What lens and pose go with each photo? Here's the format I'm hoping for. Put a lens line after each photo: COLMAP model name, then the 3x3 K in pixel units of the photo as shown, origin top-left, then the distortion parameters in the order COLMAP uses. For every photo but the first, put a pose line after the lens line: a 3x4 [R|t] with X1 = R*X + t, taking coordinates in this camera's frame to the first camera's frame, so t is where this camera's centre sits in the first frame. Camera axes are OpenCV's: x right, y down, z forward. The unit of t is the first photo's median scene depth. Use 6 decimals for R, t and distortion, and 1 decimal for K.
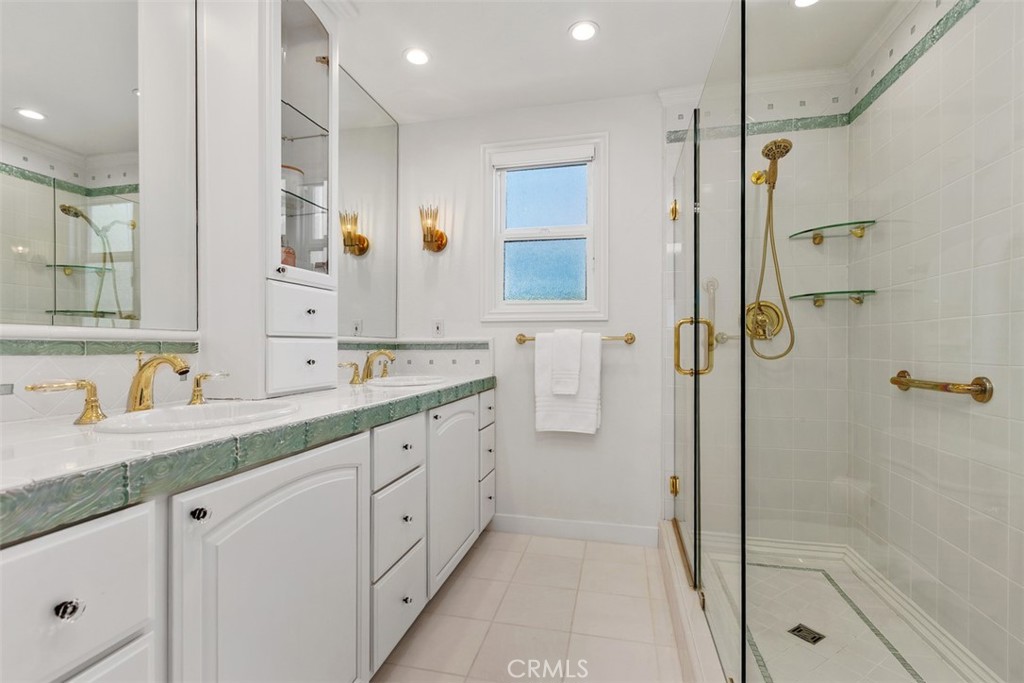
lens RADIAL K [[461.0, 0, 514.9], [0, 461.0, 344.6], [0, 0, 1]] dist [-0.000197, -0.000359]
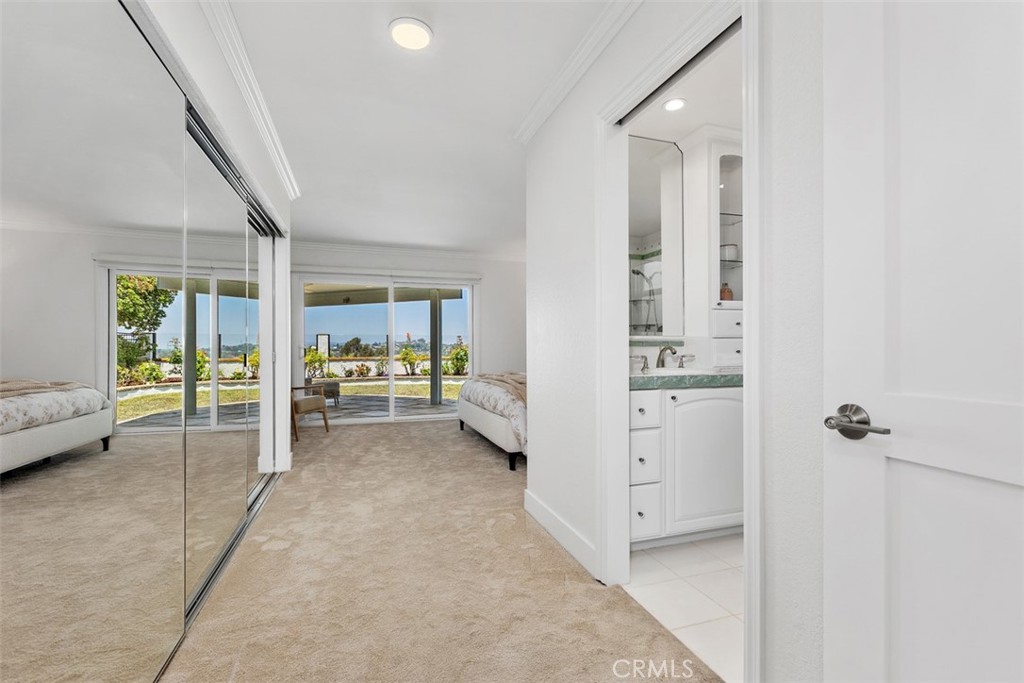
lens RADIAL K [[461.0, 0, 512.7], [0, 461.0, 339.9], [0, 0, 1]] dist [-0.000197, -0.000359]
pose [[0.522711, -0.011944, -0.852426, 0.353197], [0.004194, 0.999926, -0.011438, 0.005202], [0.852499, 0.002404, 0.522723, -0.388905]]
